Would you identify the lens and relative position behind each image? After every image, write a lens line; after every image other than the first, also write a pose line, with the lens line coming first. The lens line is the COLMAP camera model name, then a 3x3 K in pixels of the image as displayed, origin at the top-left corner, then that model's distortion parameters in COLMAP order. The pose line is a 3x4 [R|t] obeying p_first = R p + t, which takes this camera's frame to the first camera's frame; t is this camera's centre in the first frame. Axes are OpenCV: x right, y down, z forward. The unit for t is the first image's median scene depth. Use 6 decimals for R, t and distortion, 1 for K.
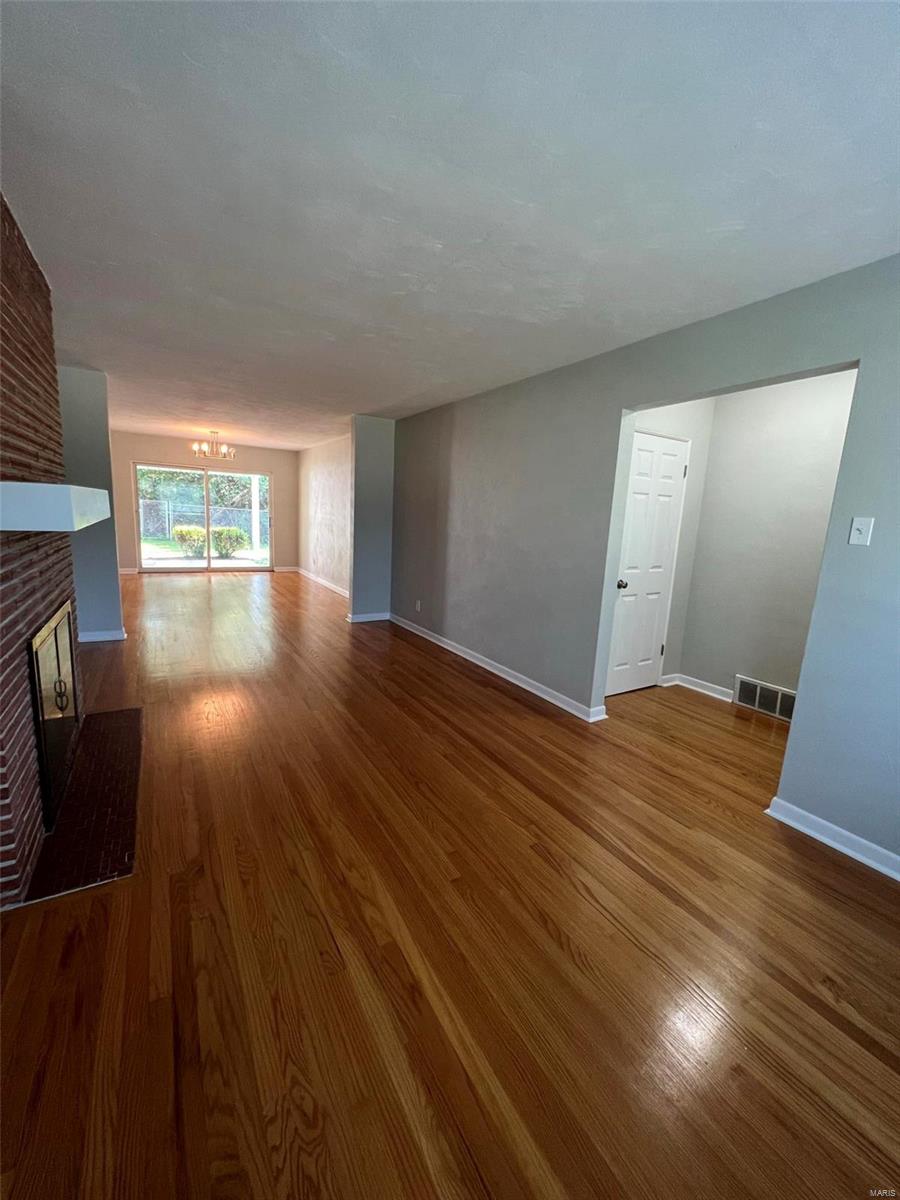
lens RADIAL K [[479.7, 0, 452.1], [0, 479.7, 598.4], [0, 0, 1]] dist [-0.001183, -0.000204]
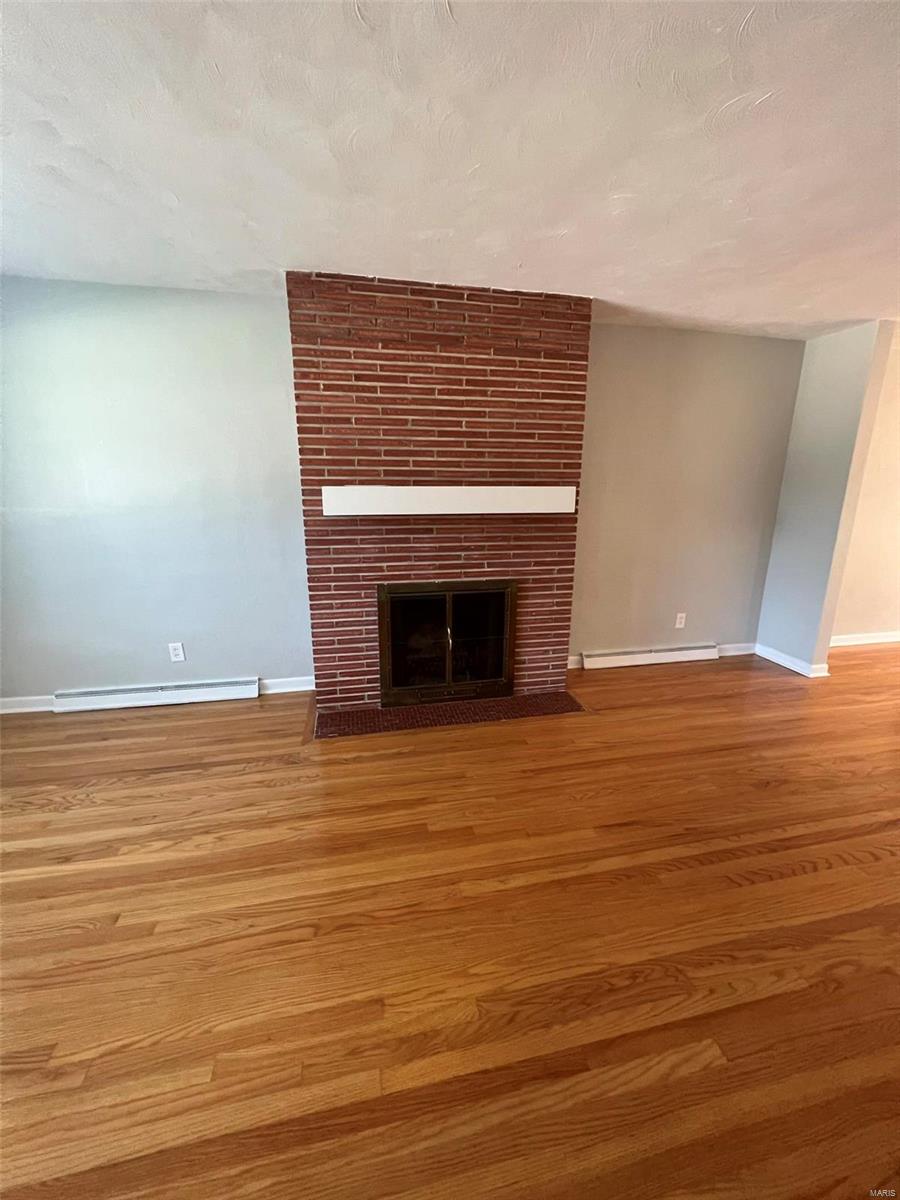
lens RADIAL K [[479.7, 0, 452.1], [0, 479.7, 598.4], [0, 0, 1]] dist [-0.001183, -0.000204]
pose [[-0.326388, 0.174833, -0.928927, 0.341129], [-0.181155, 0.952959, 0.243007, -0.192861], [0.927714, 0.247594, -0.279362, 1.103149]]
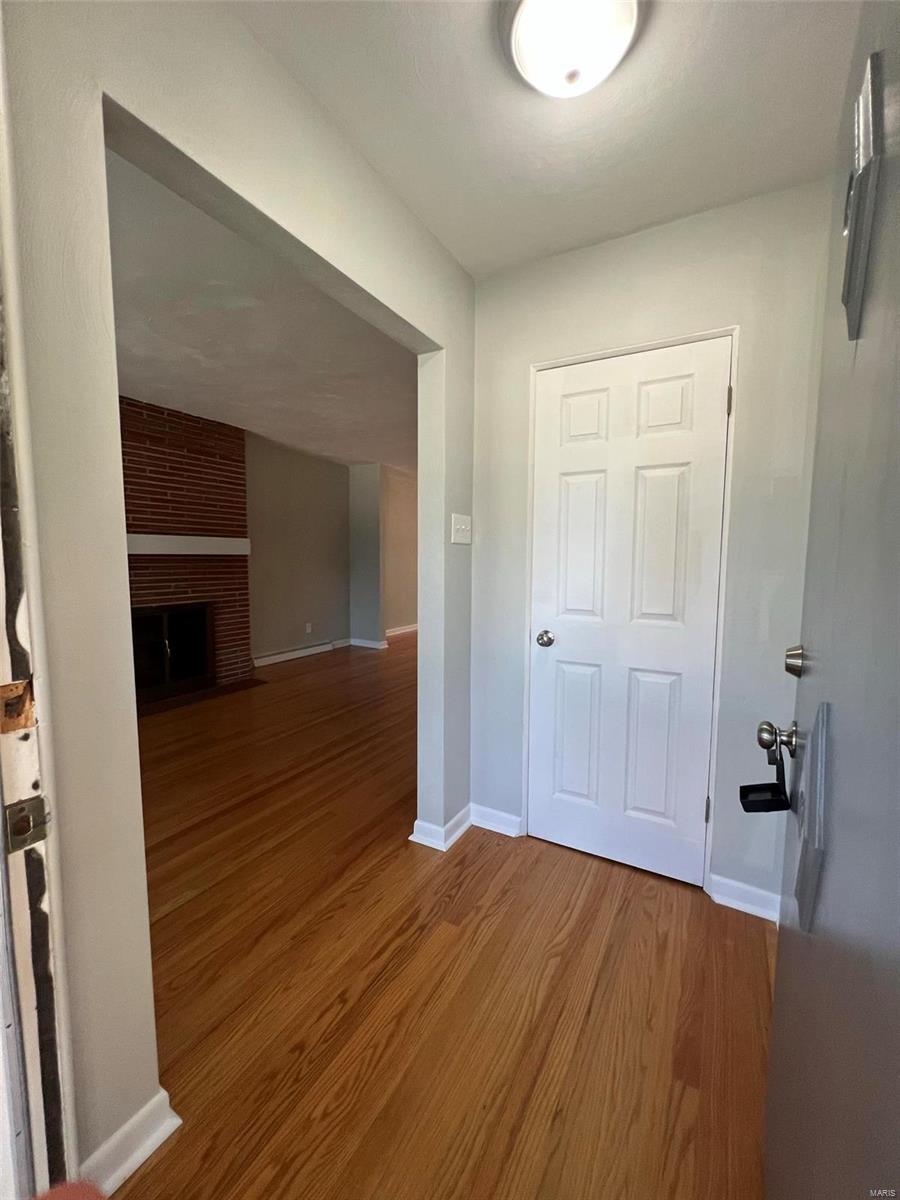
lens RADIAL K [[479.7, 0, 452.1], [0, 479.7, 598.4], [0, 0, 1]] dist [-0.001183, -0.000204]
pose [[0.485336, 0.036910, -0.873548, 1.042174], [-0.136725, 0.990021, -0.034132, -0.056111], [0.863571, 0.136001, 0.485539, 0.833006]]
